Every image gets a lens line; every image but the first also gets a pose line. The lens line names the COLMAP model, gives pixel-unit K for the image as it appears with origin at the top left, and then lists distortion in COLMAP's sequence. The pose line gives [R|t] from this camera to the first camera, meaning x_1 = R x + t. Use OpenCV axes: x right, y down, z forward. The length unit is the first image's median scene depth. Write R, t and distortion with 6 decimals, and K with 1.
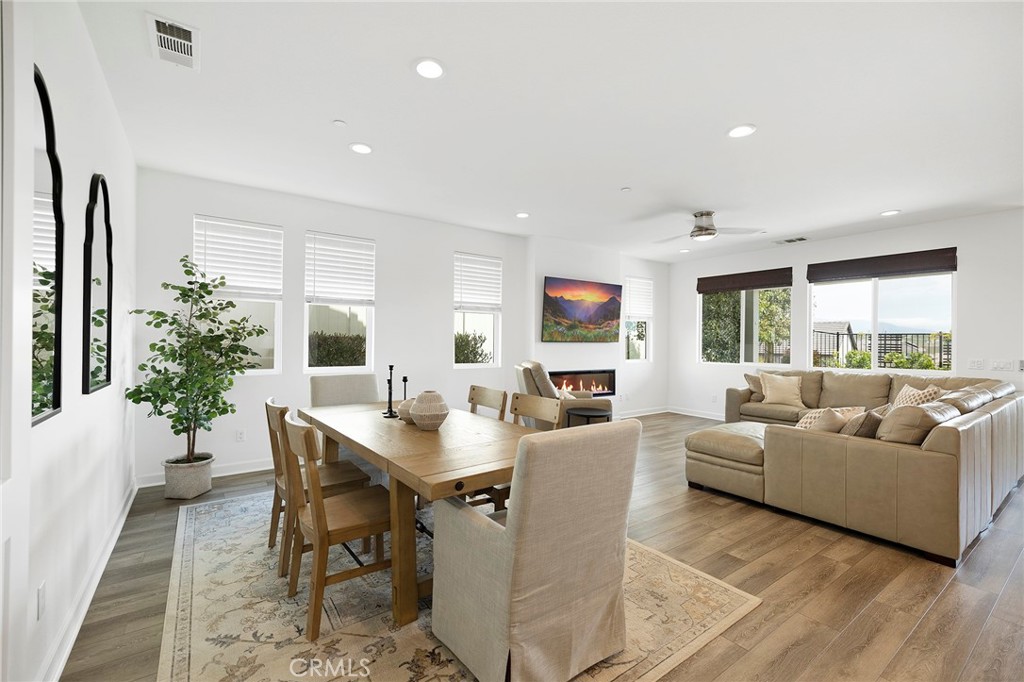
lens RADIAL K [[435.8, 0, 512.0], [0, 435.8, 341.0], [0, 0, 1]] dist [0.000728, 0.000260]
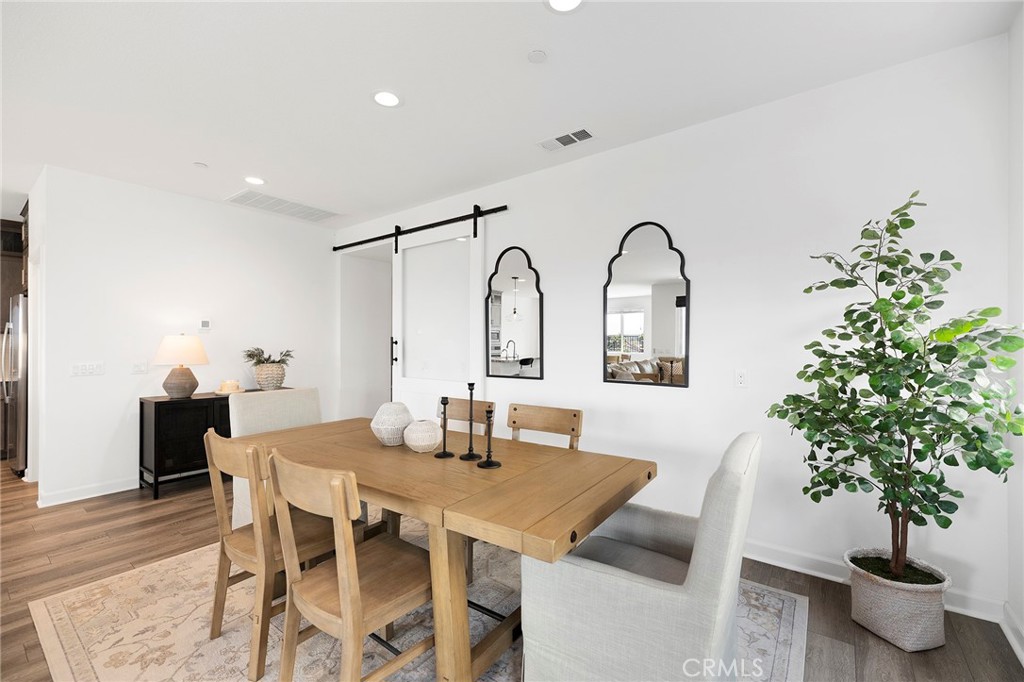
lens RADIAL K [[431.0, 0, 512.9], [0, 431.0, 345.3], [0, 0, 1]] dist [-0.000031, -0.000017]
pose [[-0.954228, -0.010658, -0.298889, -0.176026], [-0.009253, 0.999938, -0.006117, -0.002425], [0.298936, -0.003072, -0.954268, 2.152913]]
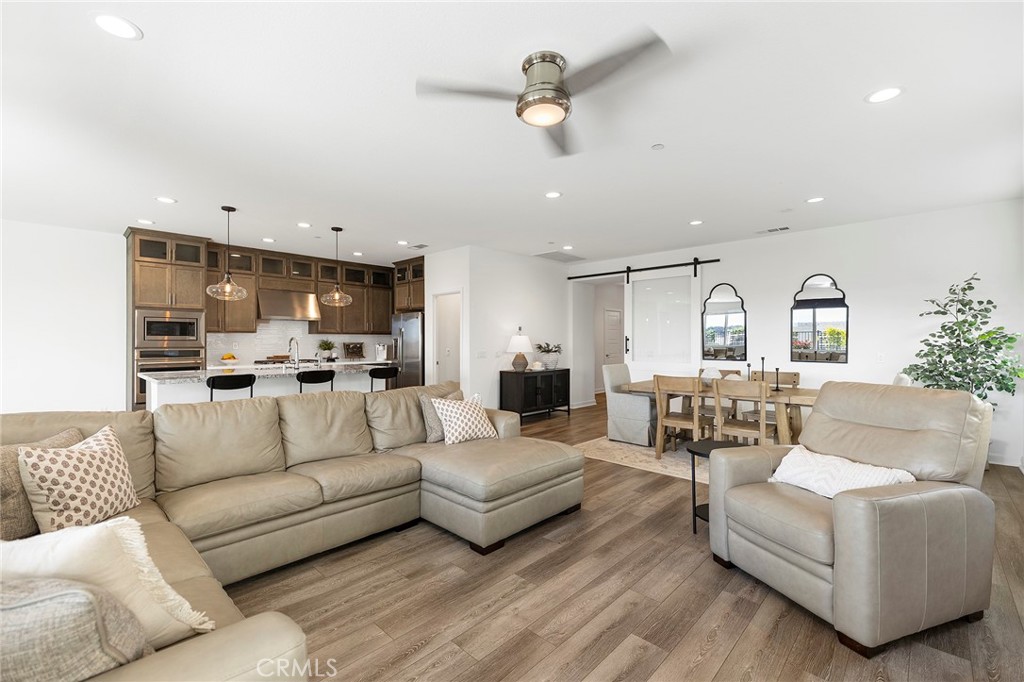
lens RADIAL K [[435.8, 0, 512.0], [0, 435.8, 341.0], [0, 0, 1]] dist [0.000728, 0.000260]
pose [[-0.982284, -0.010561, -0.187100, 1.256521], [-0.009476, 0.999933, -0.006690, 0.019372], [0.187158, -0.004799, -0.982318, 3.136715]]
